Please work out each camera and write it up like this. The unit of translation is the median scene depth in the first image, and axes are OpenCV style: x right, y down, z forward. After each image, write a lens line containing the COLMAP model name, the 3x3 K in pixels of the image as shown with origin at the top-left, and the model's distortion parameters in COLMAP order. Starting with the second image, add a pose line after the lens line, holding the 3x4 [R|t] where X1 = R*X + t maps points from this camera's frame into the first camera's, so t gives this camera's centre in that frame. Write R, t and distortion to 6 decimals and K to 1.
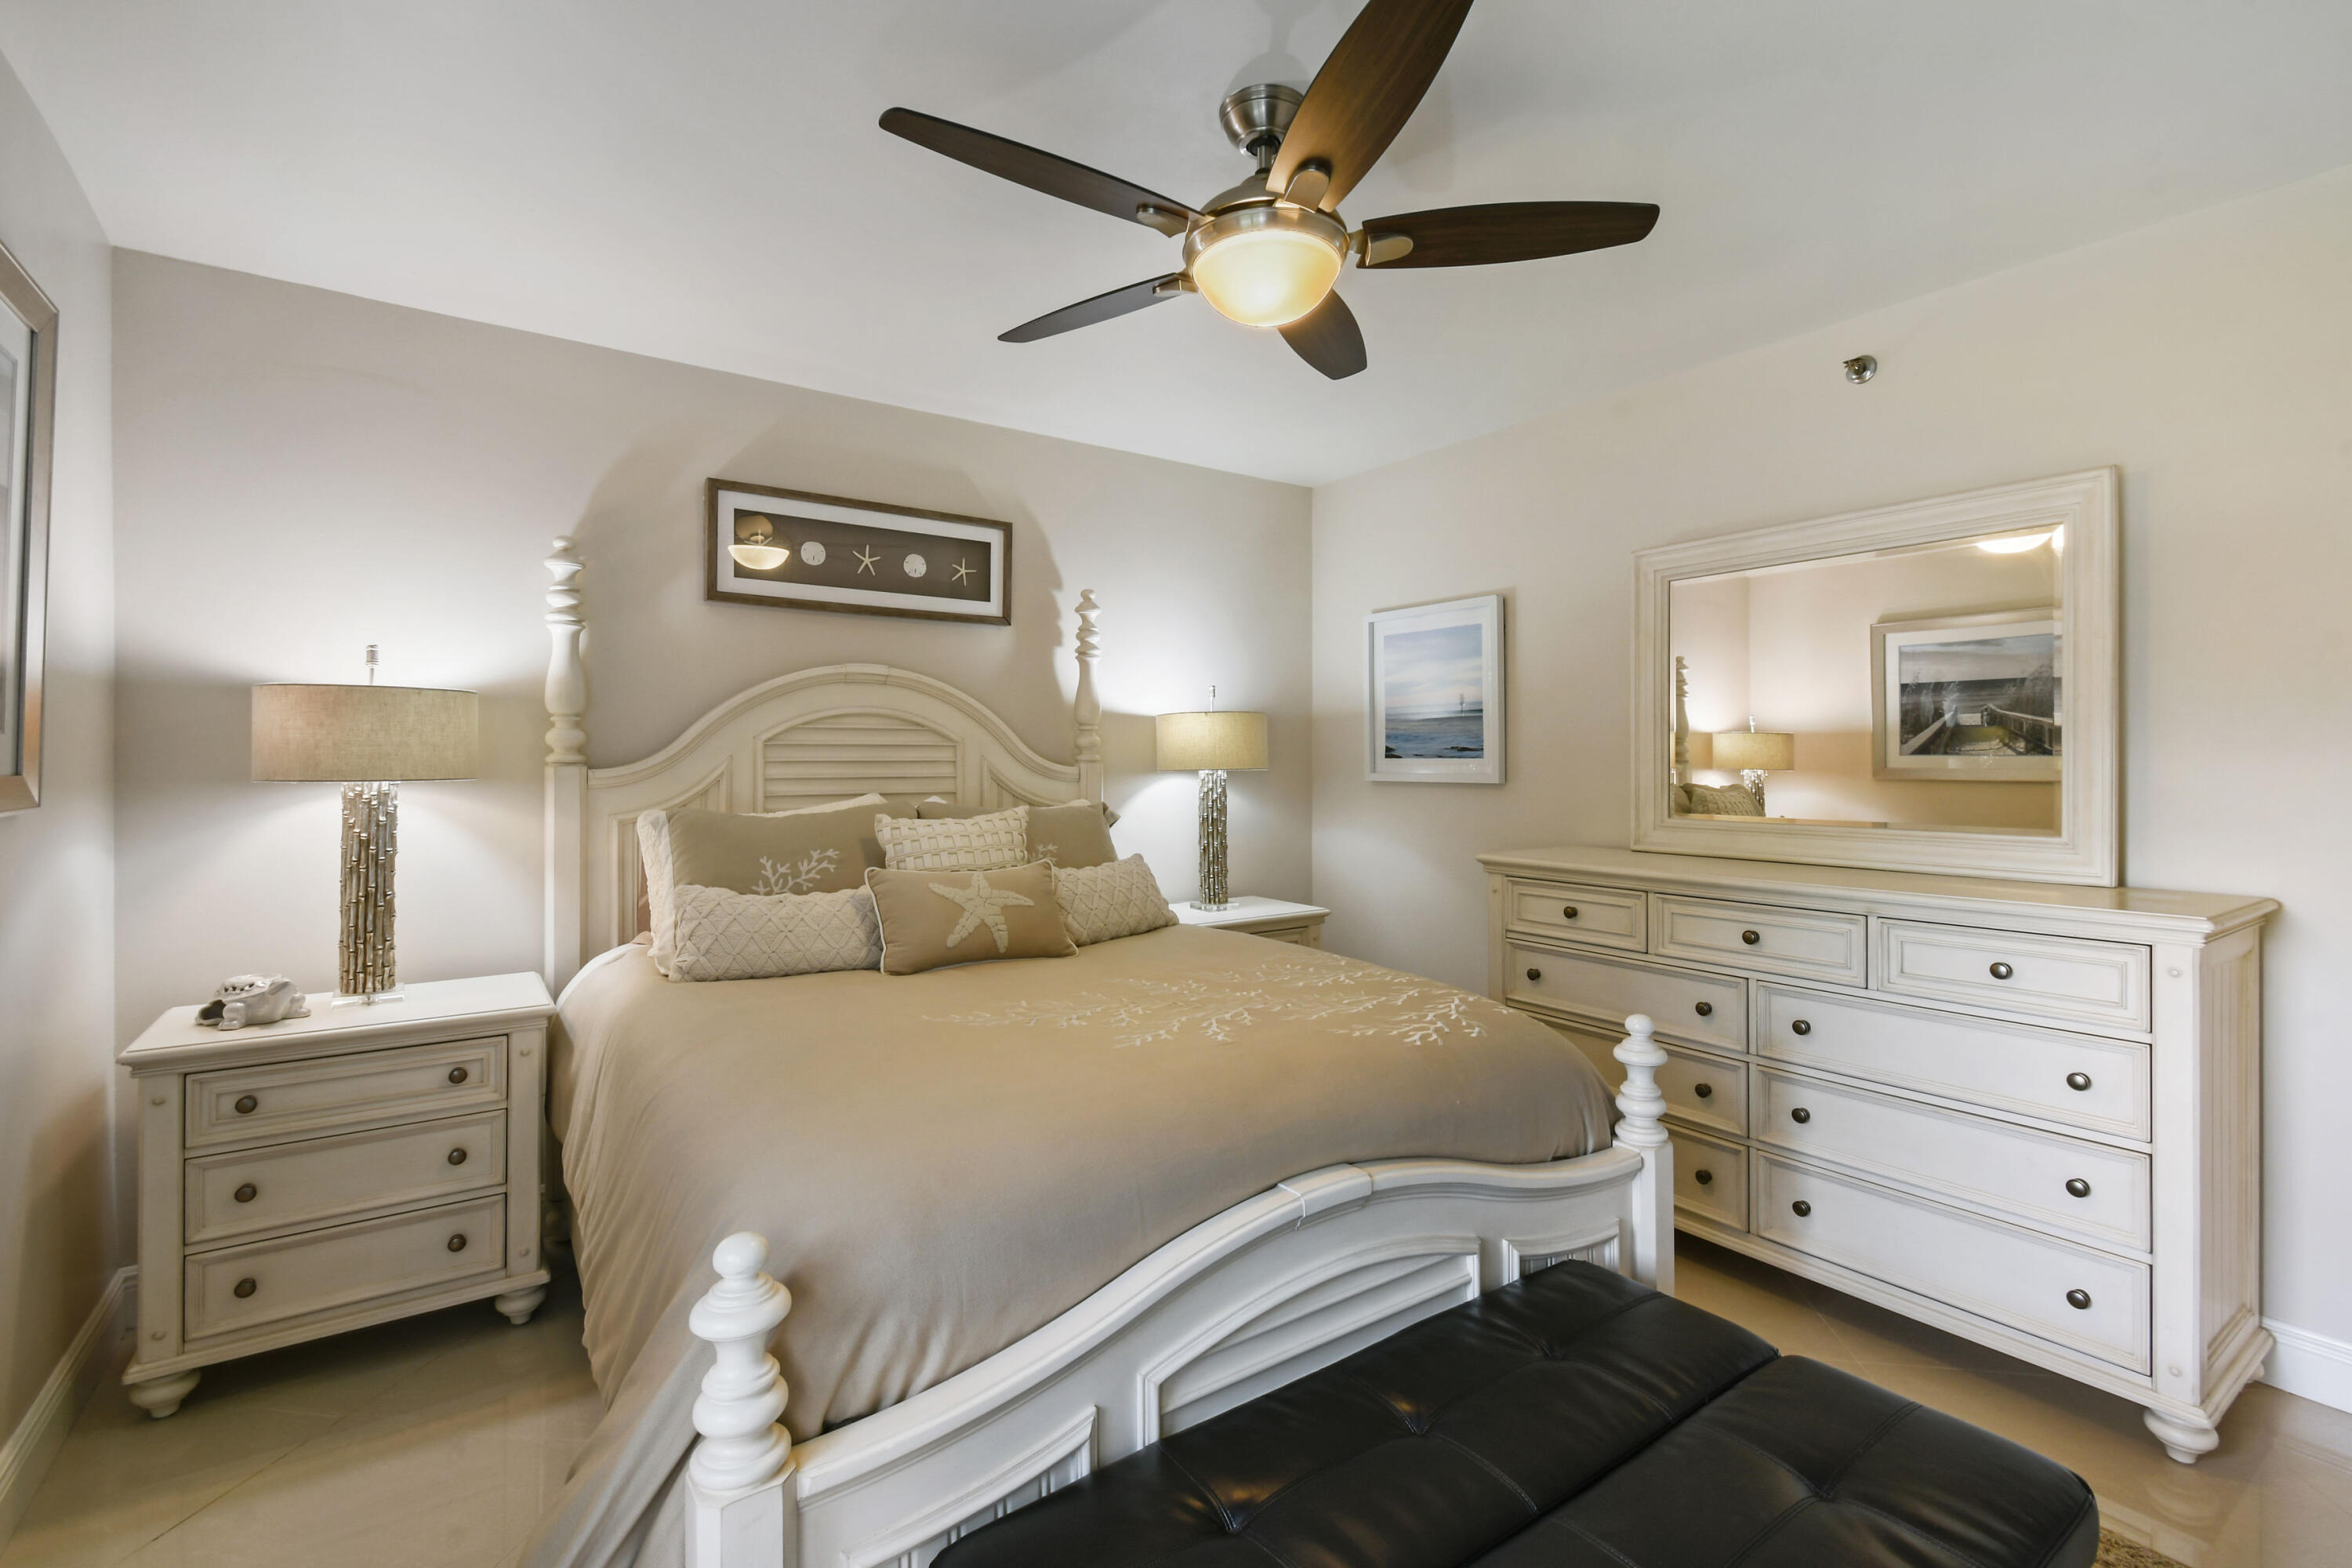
lens RADIAL K [[1060.6, 0, 1181.7], [0, 1060.6, 761.8], [0, 0, 1]] dist [0.003229, -0.000359]
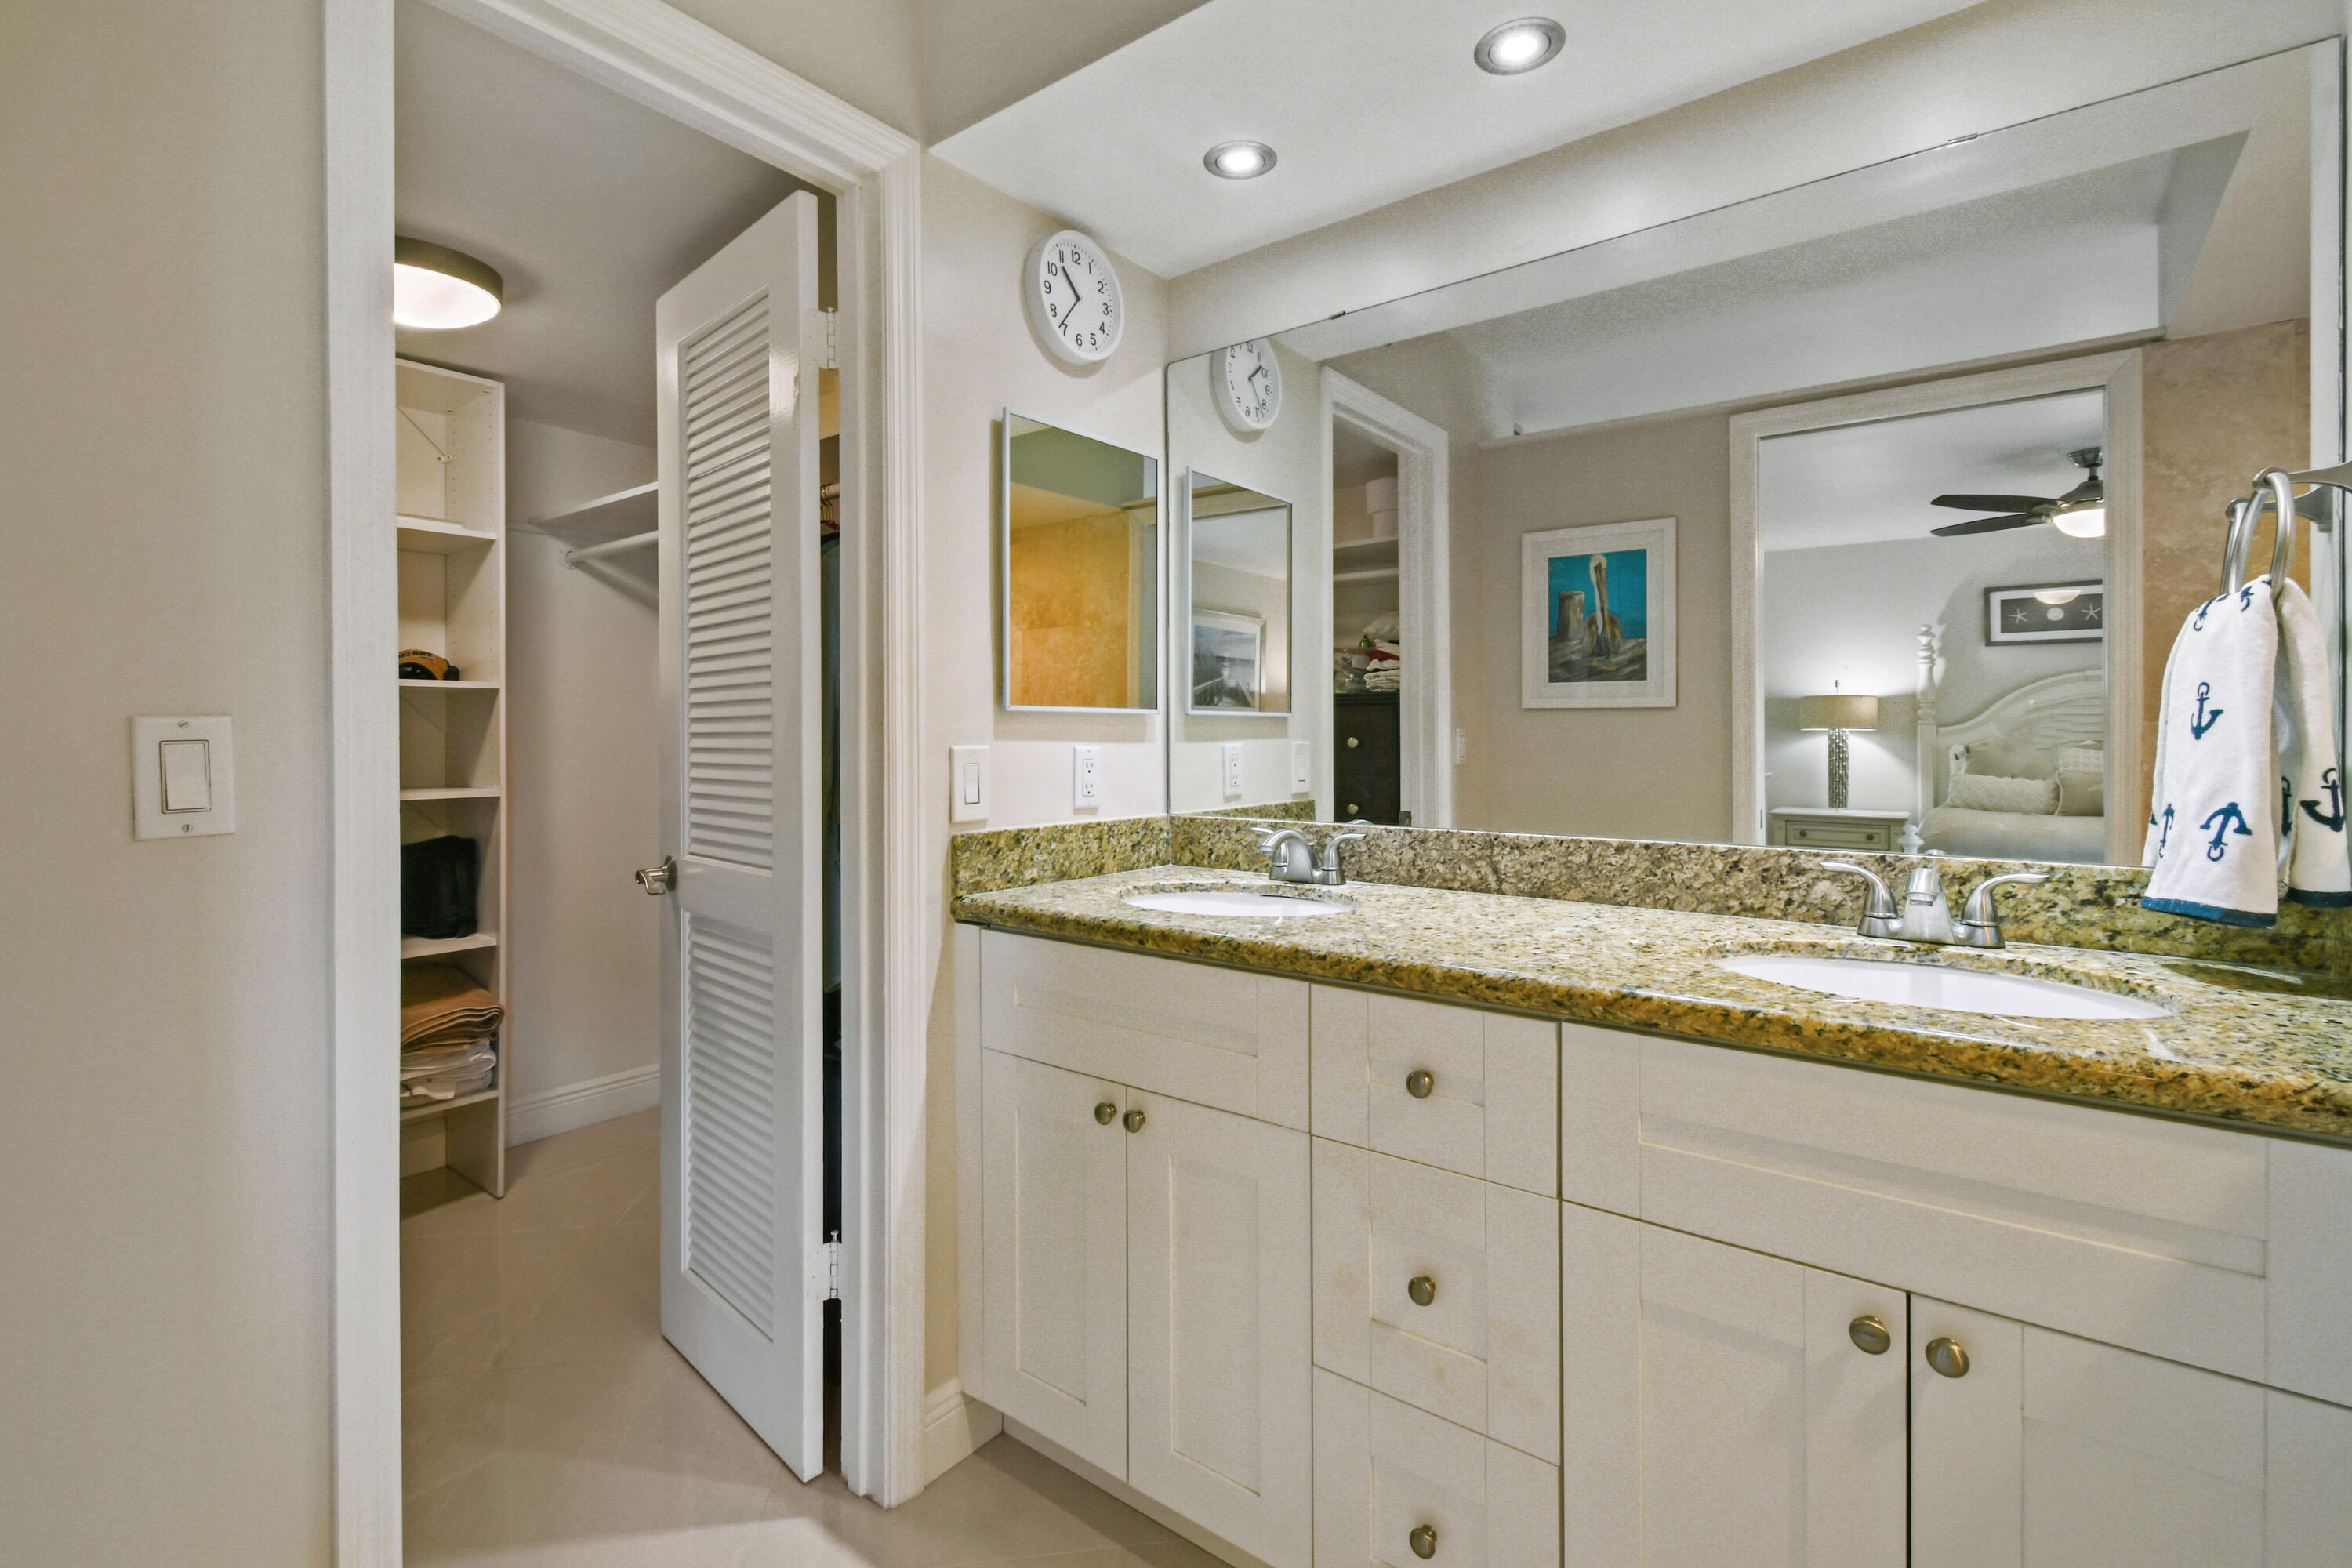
lens RADIAL K [[1034.9, 0, 1206.0], [0, 1034.9, 742.8], [0, 0, 1]] dist [0.000863, 0.000111]
pose [[0.317513, -0.000503, -0.948254, 1.009810], [-0.005511, 0.999982, -0.002375, 0.054343], [0.948238, 0.005980, 0.317505, -1.120739]]
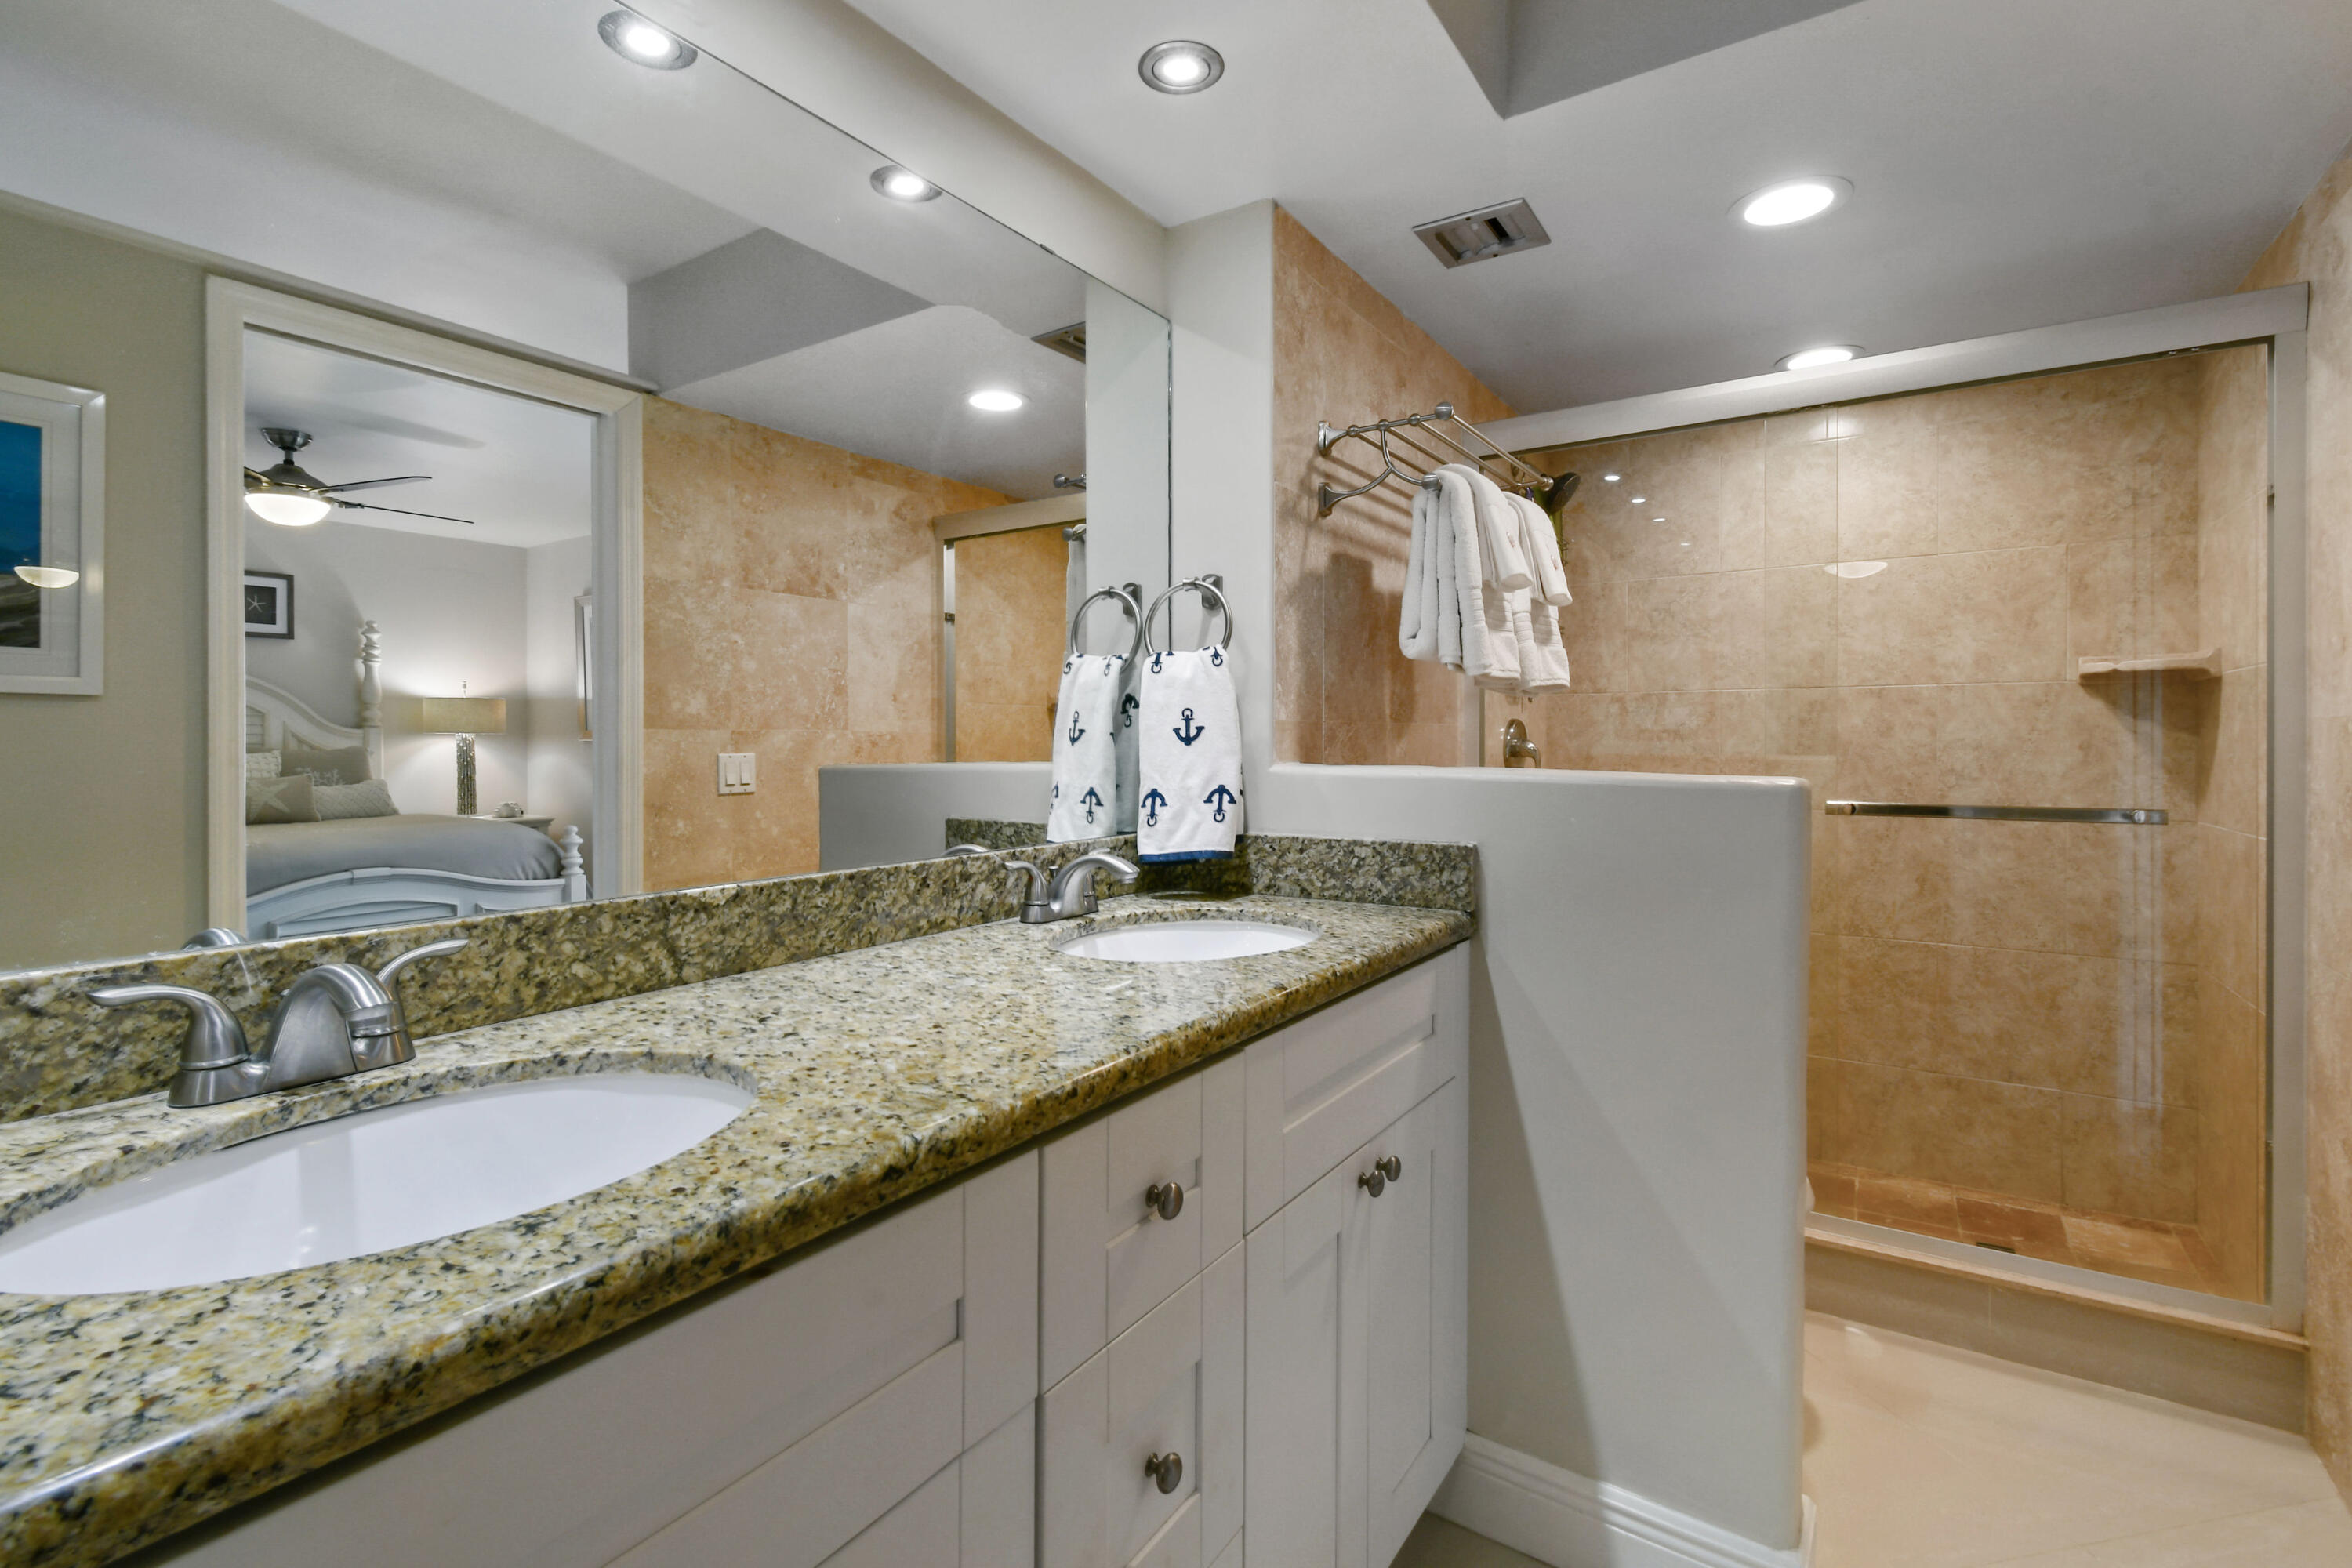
lens RADIAL K [[1060.6, 0, 1181.7], [0, 1060.6, 761.8], [0, 0, 1]] dist [0.003229, -0.000359]
pose [[0.927961, -0.011601, 0.372498, 0.558093], [0.007226, 0.999888, 0.013139, 0.051470], [-0.372608, -0.009501, 0.927940, -1.203938]]
